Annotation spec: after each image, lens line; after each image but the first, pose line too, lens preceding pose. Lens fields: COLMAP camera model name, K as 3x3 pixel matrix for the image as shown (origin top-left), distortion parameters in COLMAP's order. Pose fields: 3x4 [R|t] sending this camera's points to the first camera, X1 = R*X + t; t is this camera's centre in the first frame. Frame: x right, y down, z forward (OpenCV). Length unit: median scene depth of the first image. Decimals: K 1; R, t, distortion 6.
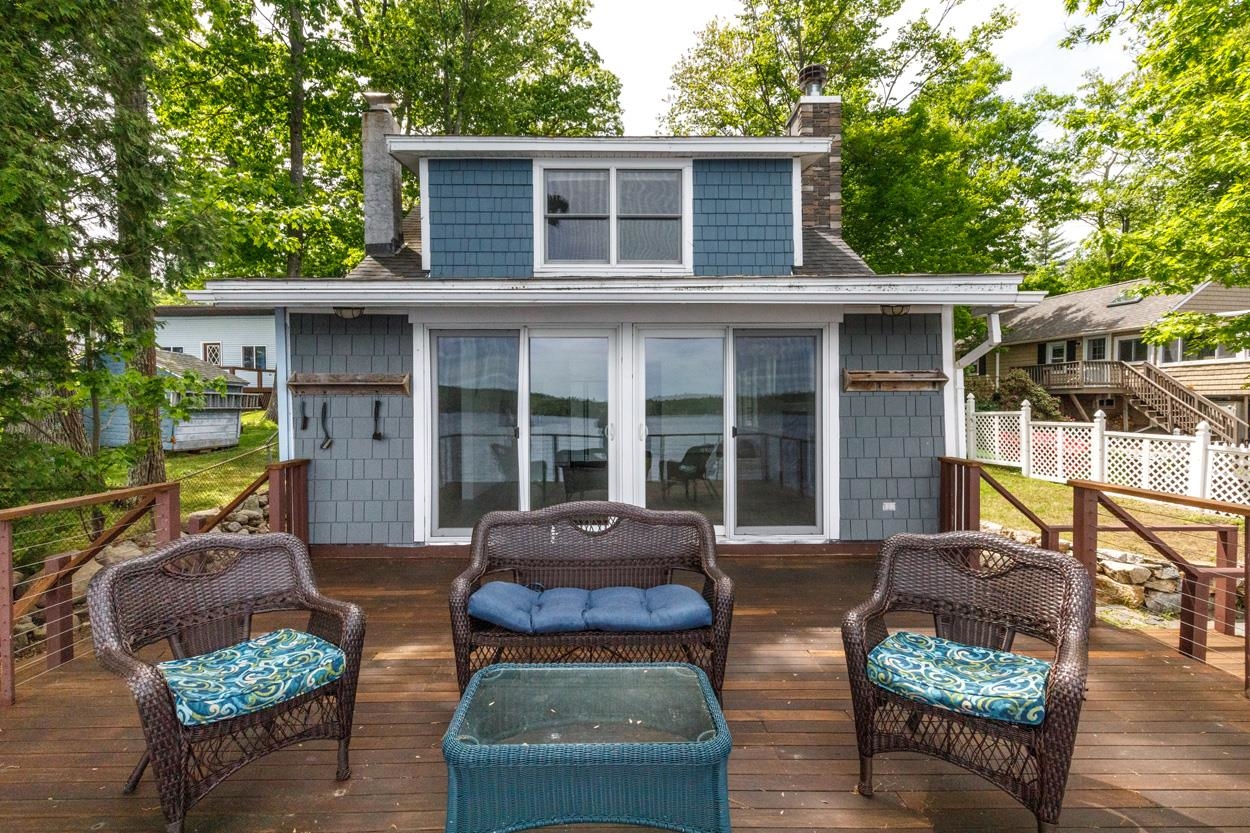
lens RADIAL K [[563.3, 0, 617.5], [0, 563.3, 416.7], [0, 0, 1]] dist [0.001271, 0.000063]
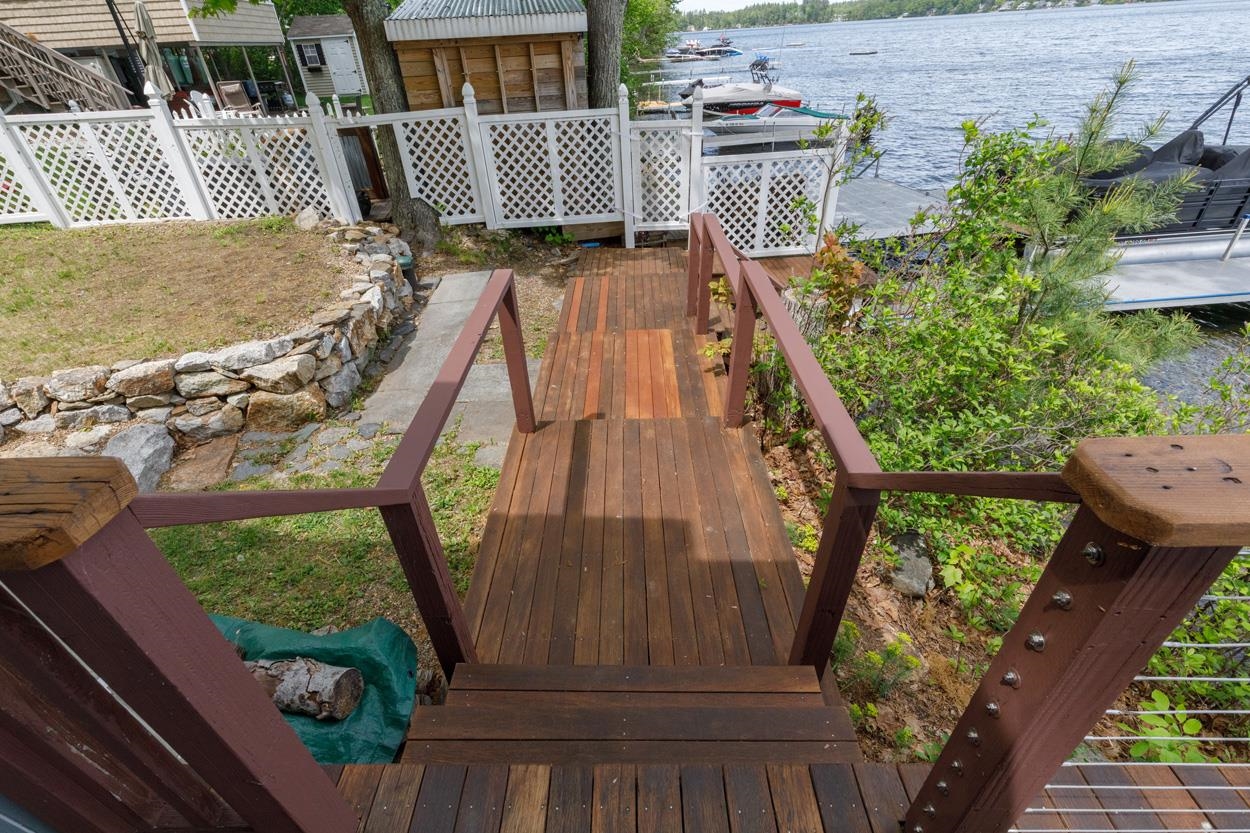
lens RADIAL K [[563.3, 0, 617.5], [0, 563.3, 416.7], [0, 0, 1]] dist [0.001271, 0.000063]
pose [[0.018597, -0.563014, 0.826238, 0.393494], [0.074602, 0.824859, 0.560395, 0.003894], [-0.997040, 0.051217, 0.057342, 0.627867]]
